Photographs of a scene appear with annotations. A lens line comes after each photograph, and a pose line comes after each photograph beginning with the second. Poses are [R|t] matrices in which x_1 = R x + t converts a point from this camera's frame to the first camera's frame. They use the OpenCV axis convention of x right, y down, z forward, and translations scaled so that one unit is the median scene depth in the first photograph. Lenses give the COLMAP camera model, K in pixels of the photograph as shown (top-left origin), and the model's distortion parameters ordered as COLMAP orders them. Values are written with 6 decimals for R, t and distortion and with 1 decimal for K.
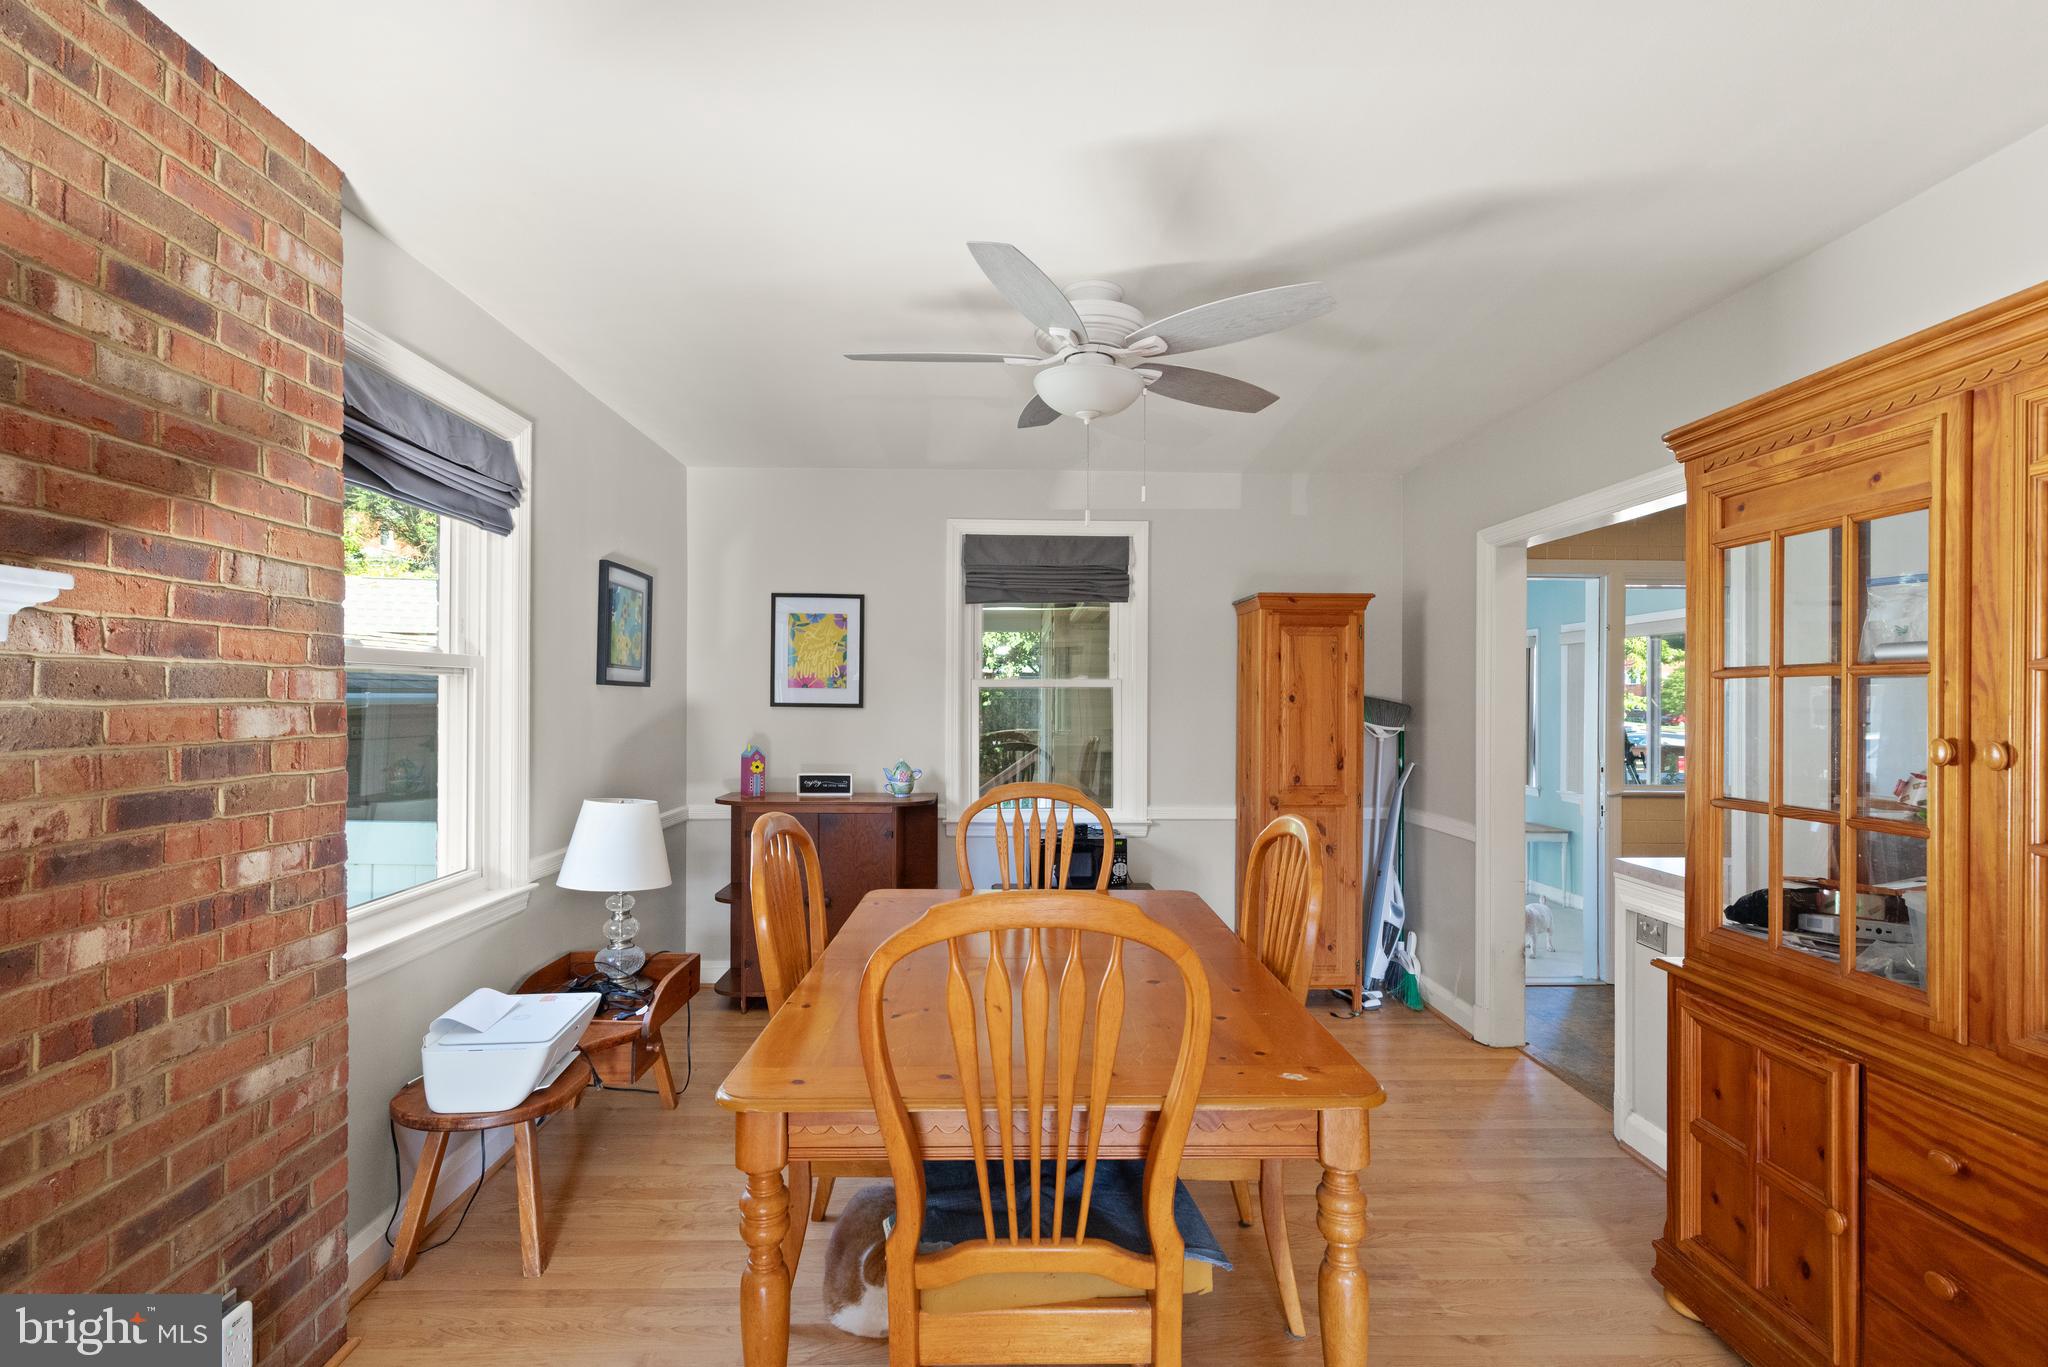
lens RADIAL K [[948.3, 0, 1007.3], [0, 948.3, 700.7], [0, 0, 1]] dist [0.006302, -0.000481]
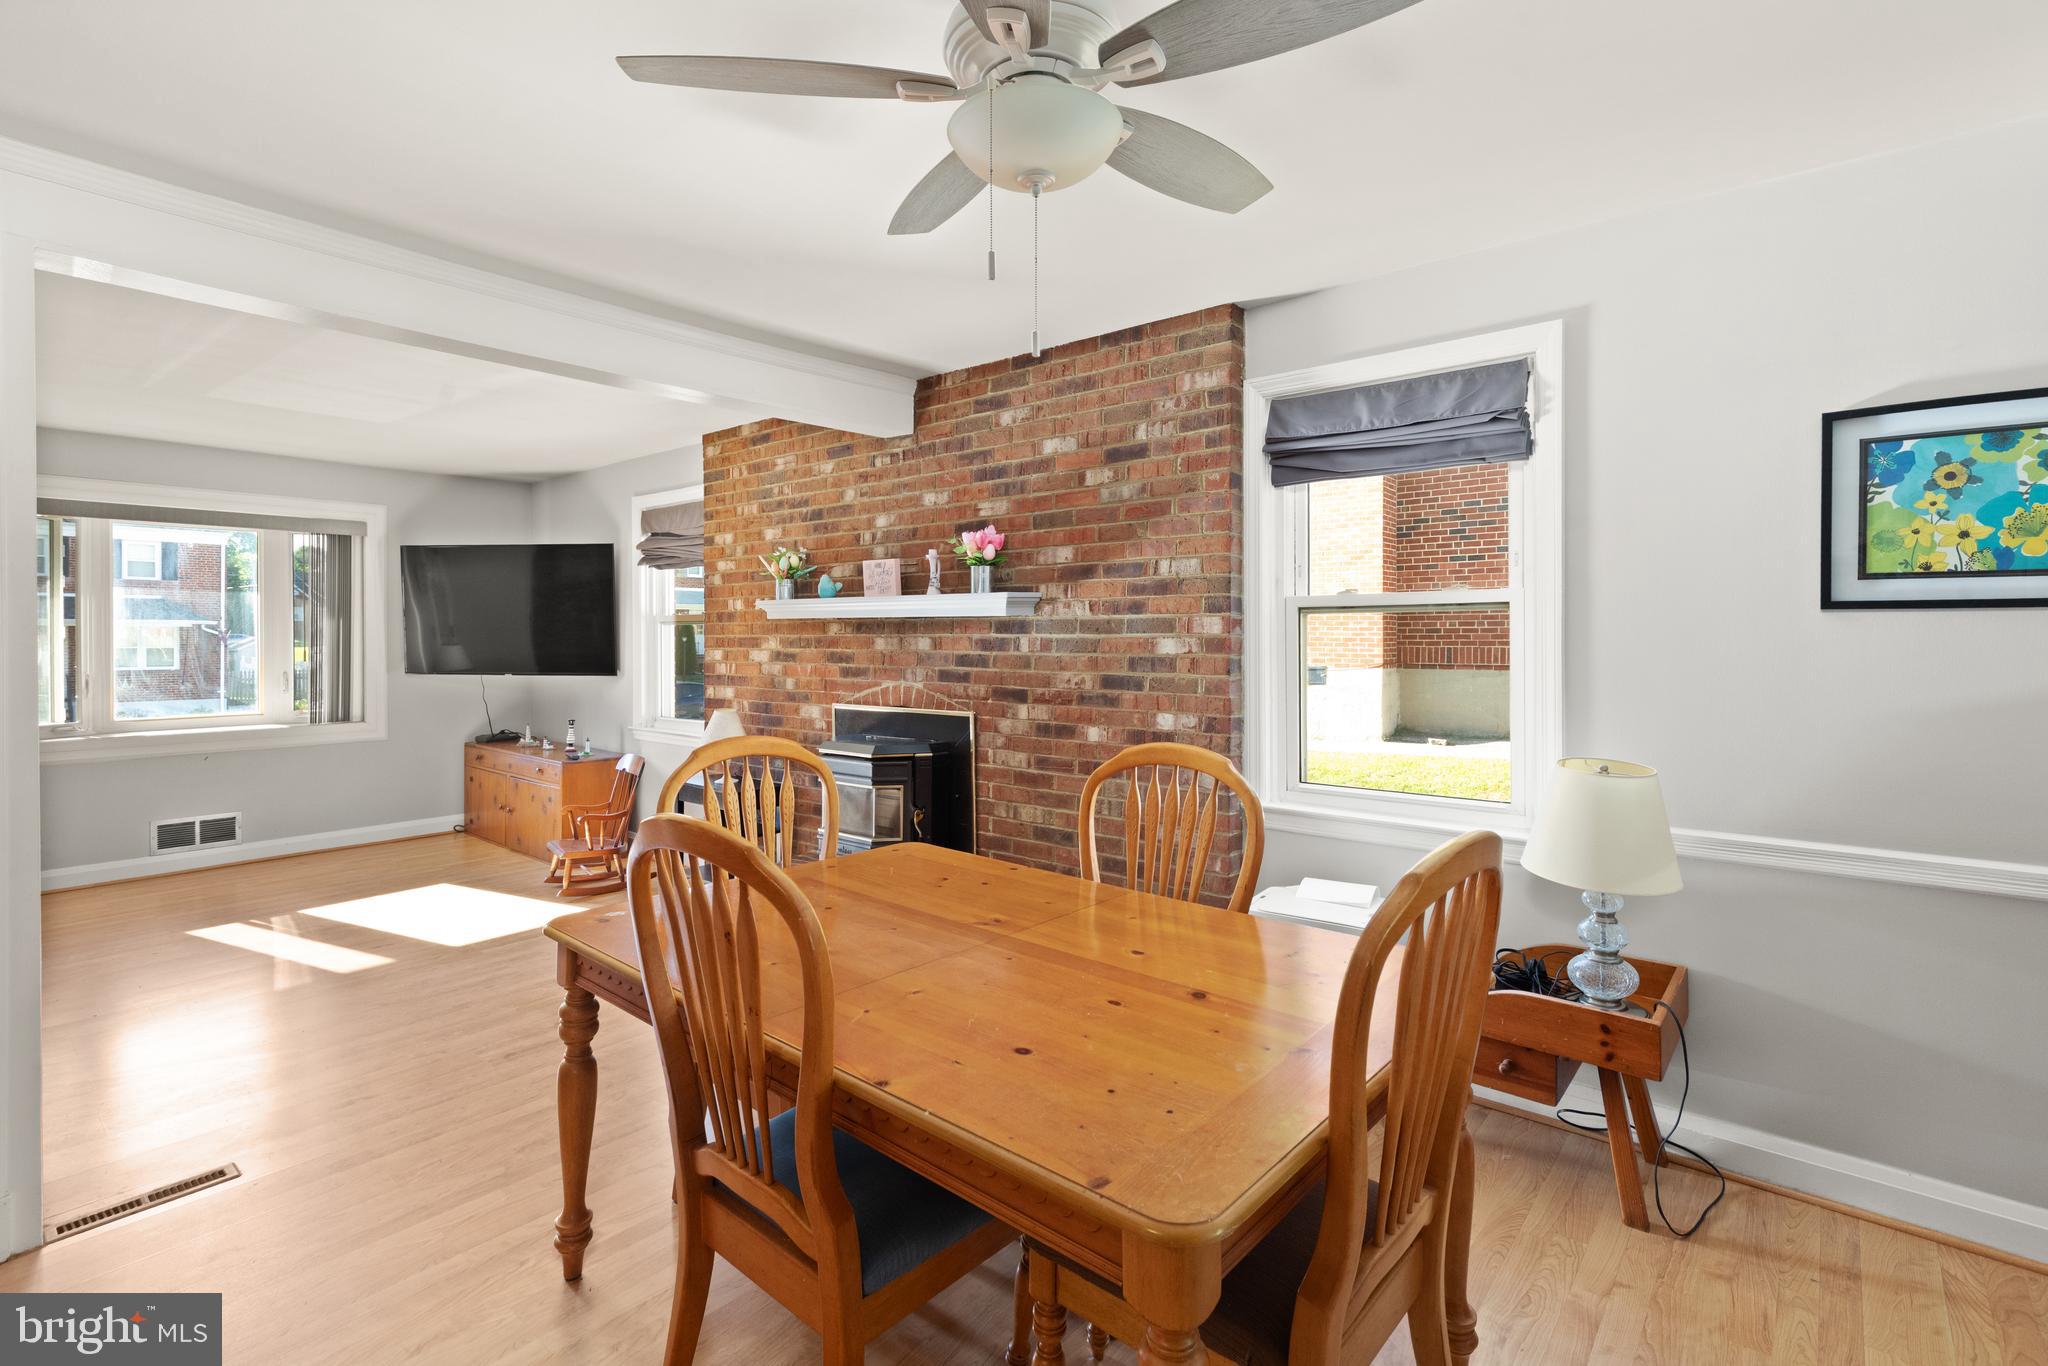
lens RADIAL K [[948.3, 0, 1040.8], [0, 948.3, 648.5], [0, 0, 1]] dist [0.006302, -0.000481]
pose [[-0.652470, 0.006673, -0.757785, 0.810889], [-0.002795, 0.999933, 0.011212, 0.007362], [0.757809, 0.009433, -0.652408, 2.032721]]
